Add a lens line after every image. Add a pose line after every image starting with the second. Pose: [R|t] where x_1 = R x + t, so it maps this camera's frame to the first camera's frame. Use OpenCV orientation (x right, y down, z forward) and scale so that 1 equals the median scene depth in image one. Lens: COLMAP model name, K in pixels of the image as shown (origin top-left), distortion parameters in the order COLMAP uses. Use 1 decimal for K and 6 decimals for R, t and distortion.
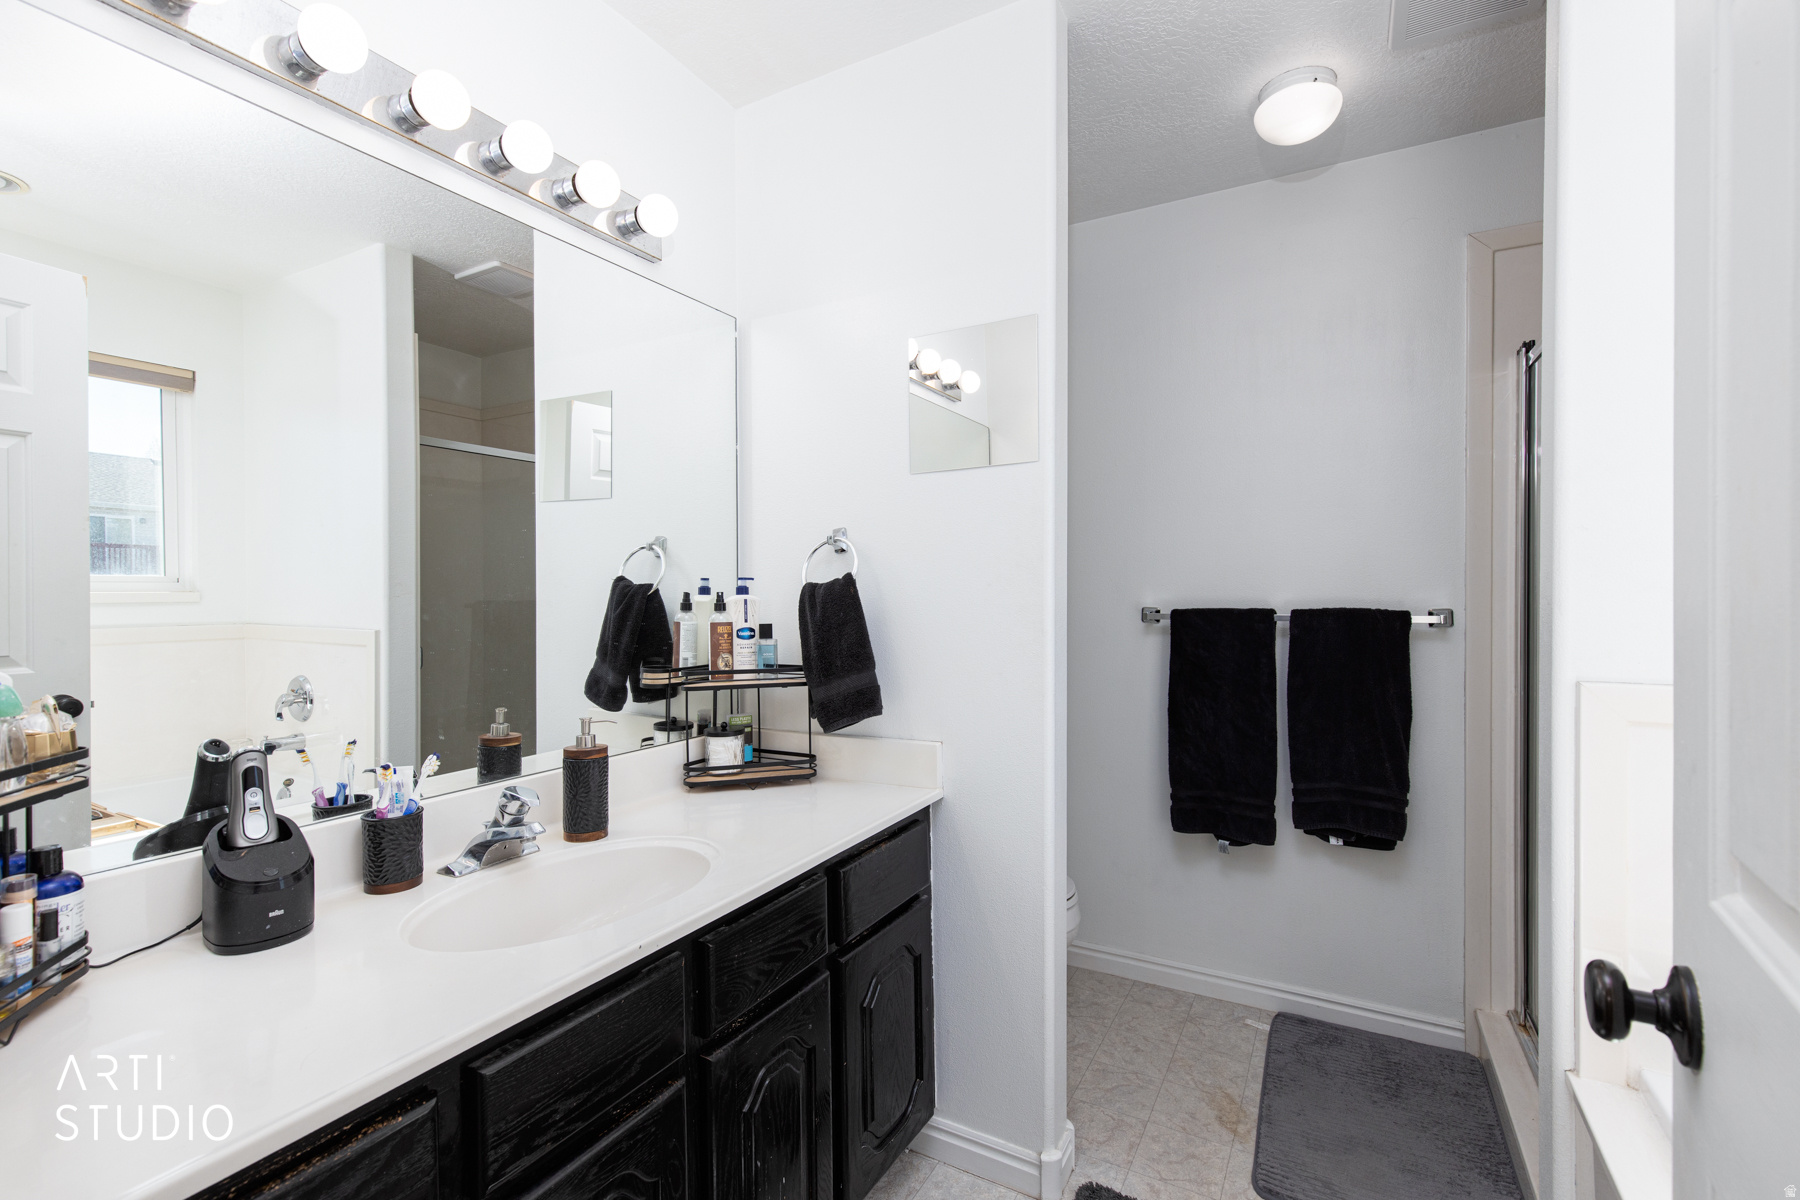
lens RADIAL K [[810.3, 0, 892.2], [0, 810.3, 595.2], [0, 0, 1]] dist [0.001386, -0.000422]
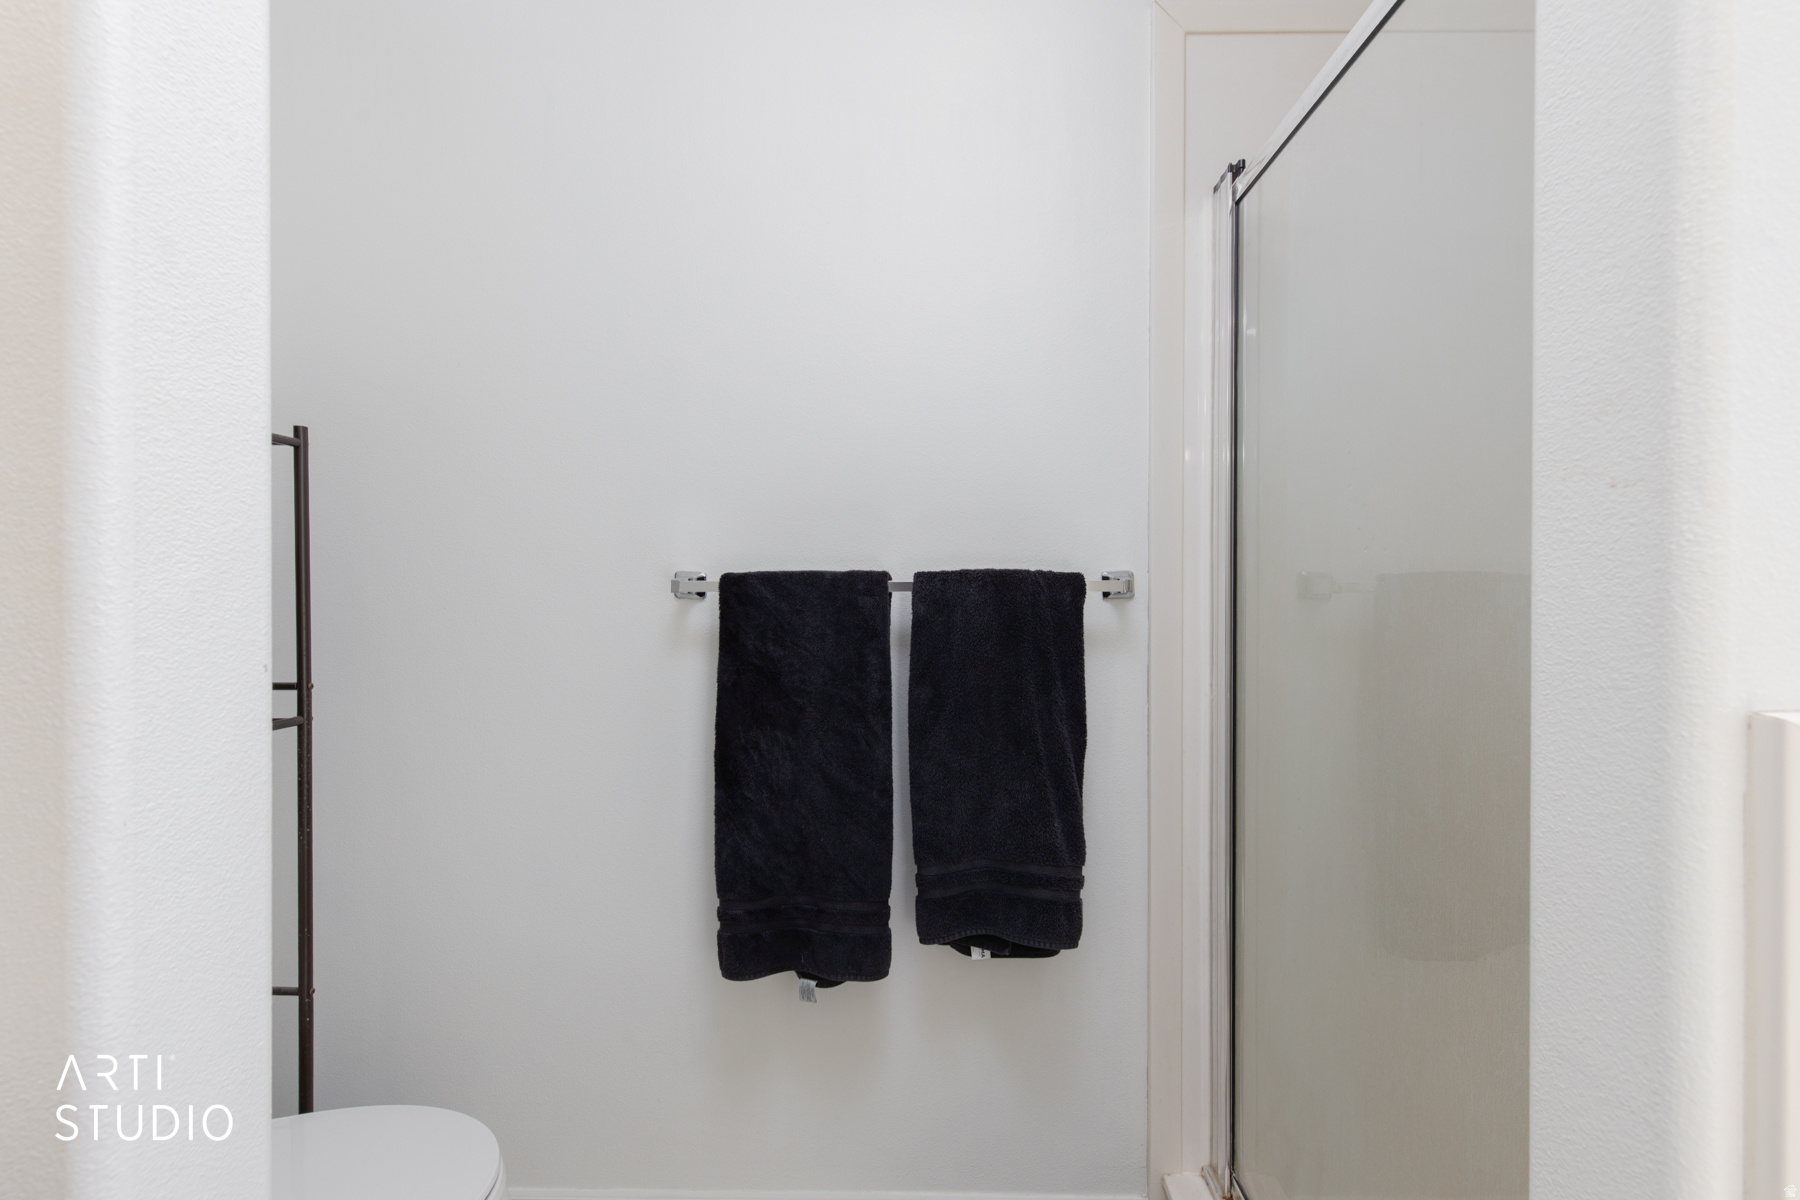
lens RADIAL K [[810.3, 0, 903.7], [0, 810.3, 595.5], [0, 0, 1]] dist [0.001386, -0.000422]
pose [[0.899343, -0.001767, 0.437240, 0.227518], [0.001636, 0.999998, 0.000677, 0.034171], [-0.437241, 0.000106, 0.899344, 0.472629]]
